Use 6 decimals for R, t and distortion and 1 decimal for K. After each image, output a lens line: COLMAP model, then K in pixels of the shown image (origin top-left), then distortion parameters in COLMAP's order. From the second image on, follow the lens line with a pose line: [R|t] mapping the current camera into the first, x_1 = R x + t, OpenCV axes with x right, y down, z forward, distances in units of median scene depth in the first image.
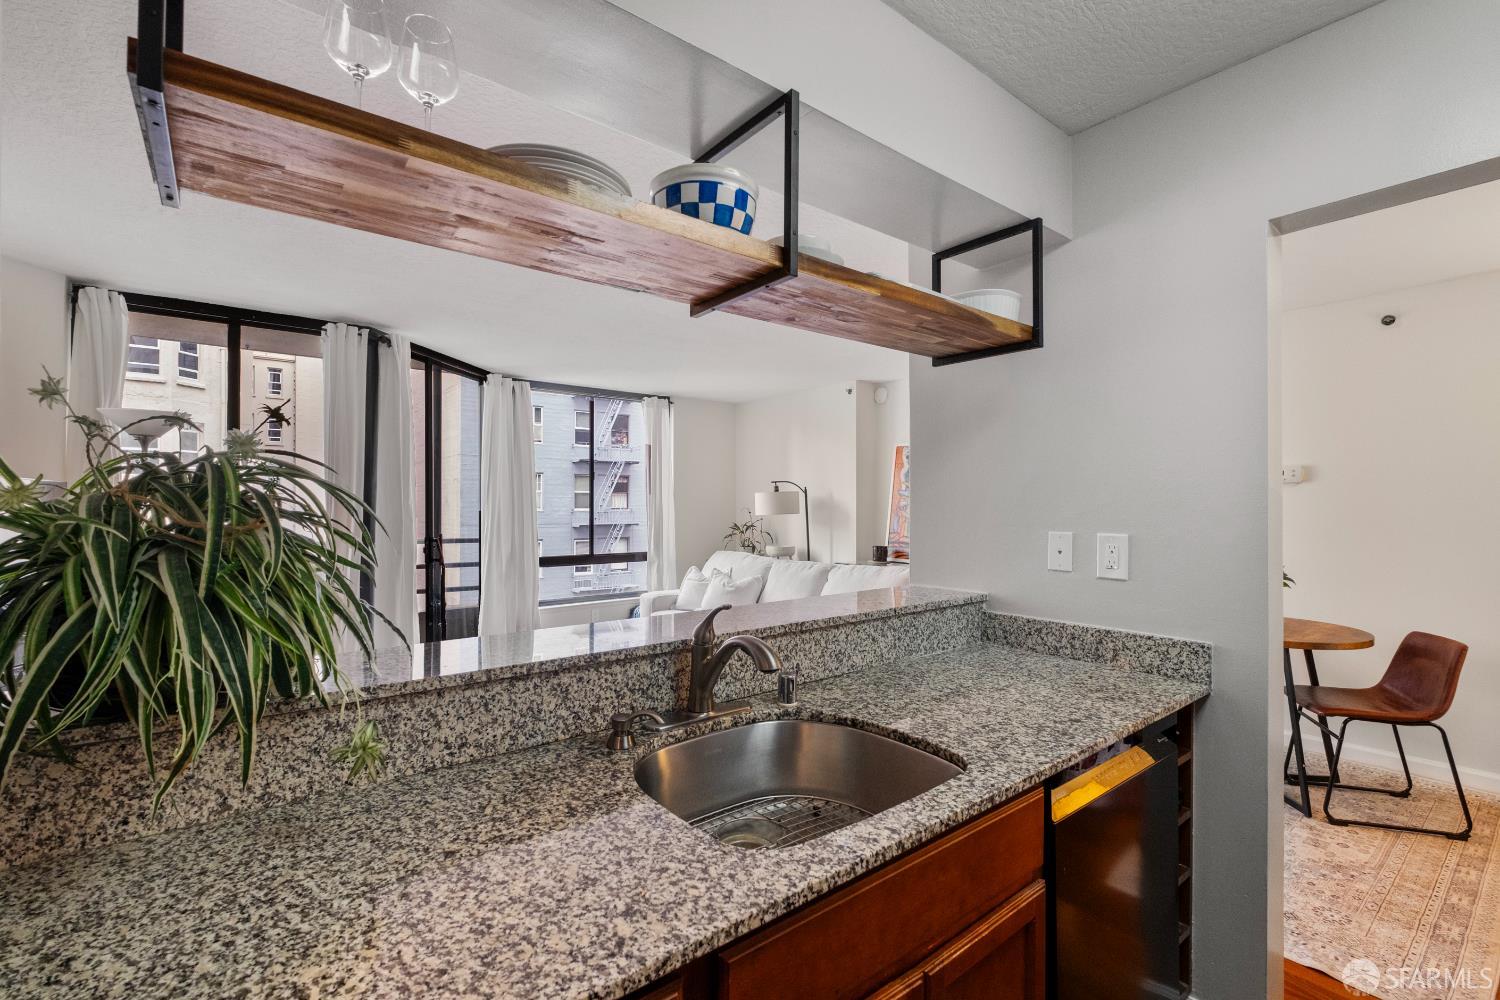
lens RADIAL K [[660.9, 0, 749.4], [0, 660.9, 501.1], [0, 0, 1]] dist [0.000250, -0.002318]
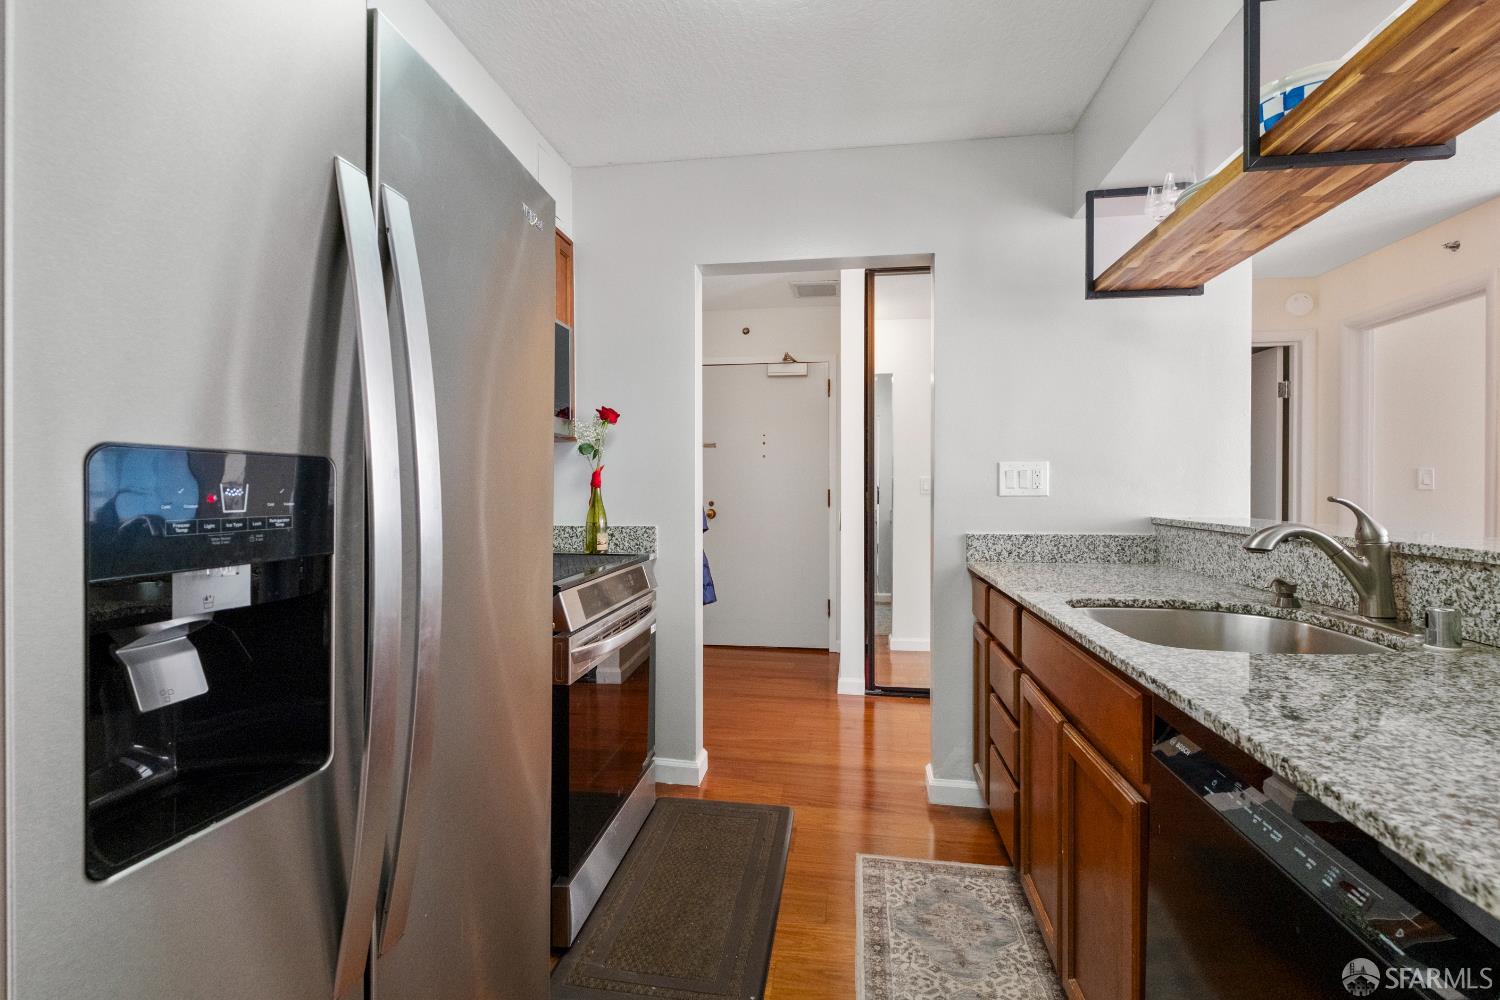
lens RADIAL K [[660.9, 0, 750.6], [0, 660.9, 490.9], [0, 0, 1]] dist [0.000250, -0.002318]
pose [[-0.730002, -0.000733, -0.683444, 1.024963], [-0.003956, 0.999987, 0.003153, 0.124284], [0.683433, 0.005005, -0.729996, 0.933900]]
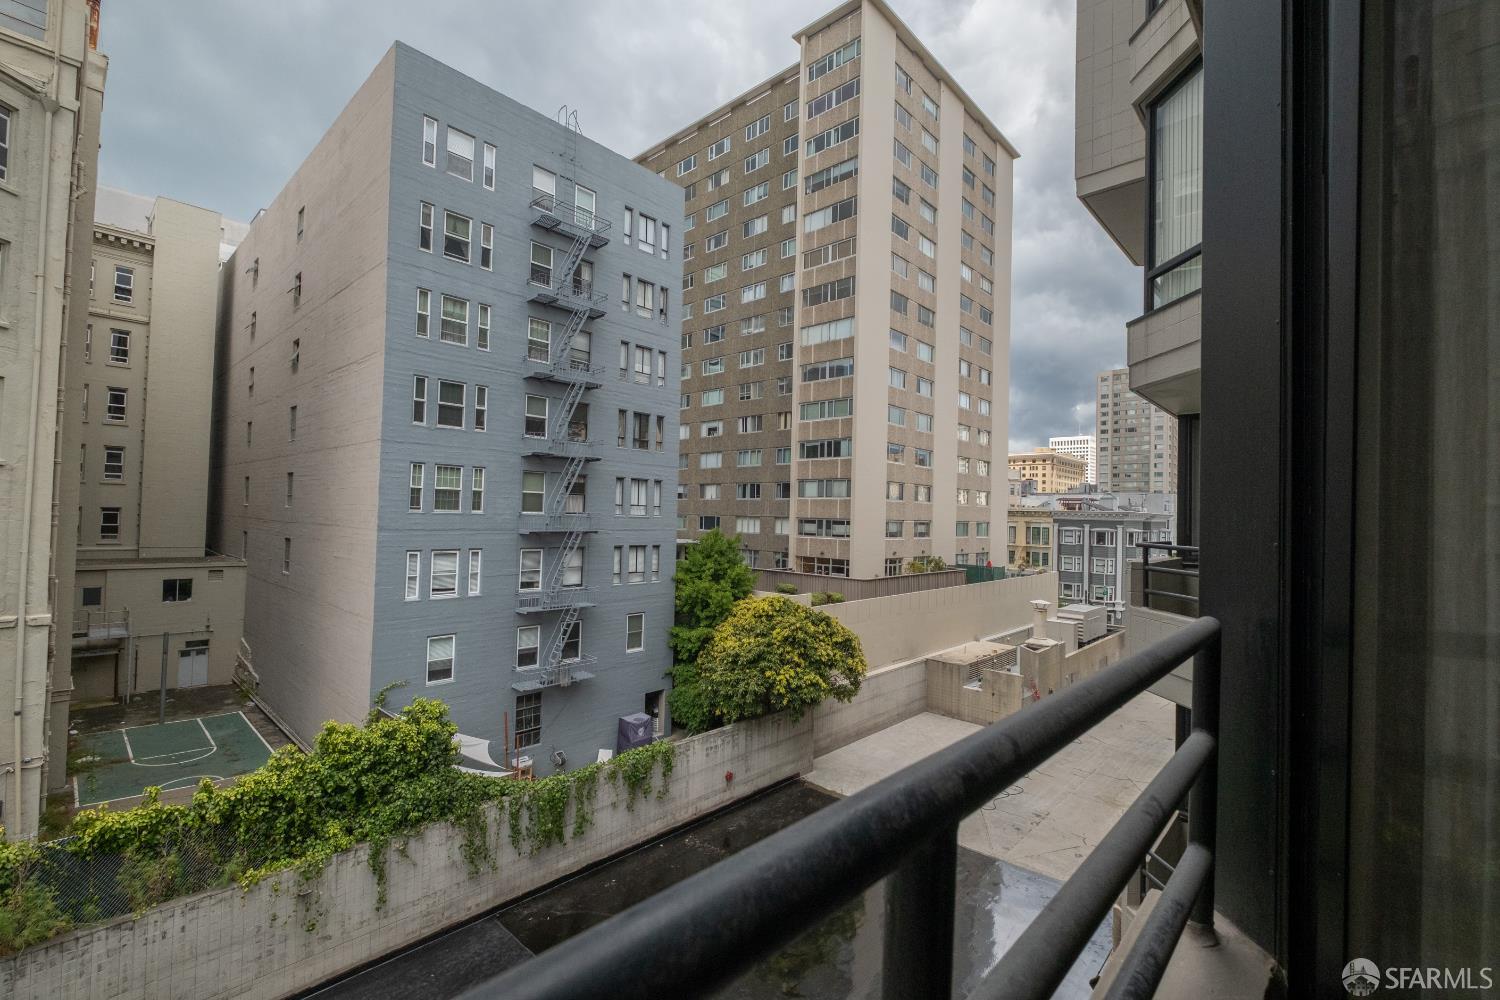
lens RADIAL K [[660.9, 0, 767.5], [0, 660.9, 497.1], [0, 0, 1]] dist [0.000250, -0.002318]
pose [[0.987708, 0.023744, 0.154494, -1.460054], [-0.020035, 0.999473, -0.025524, 0.125375], [-0.155019, 0.022115, 0.987664, 2.167255]]
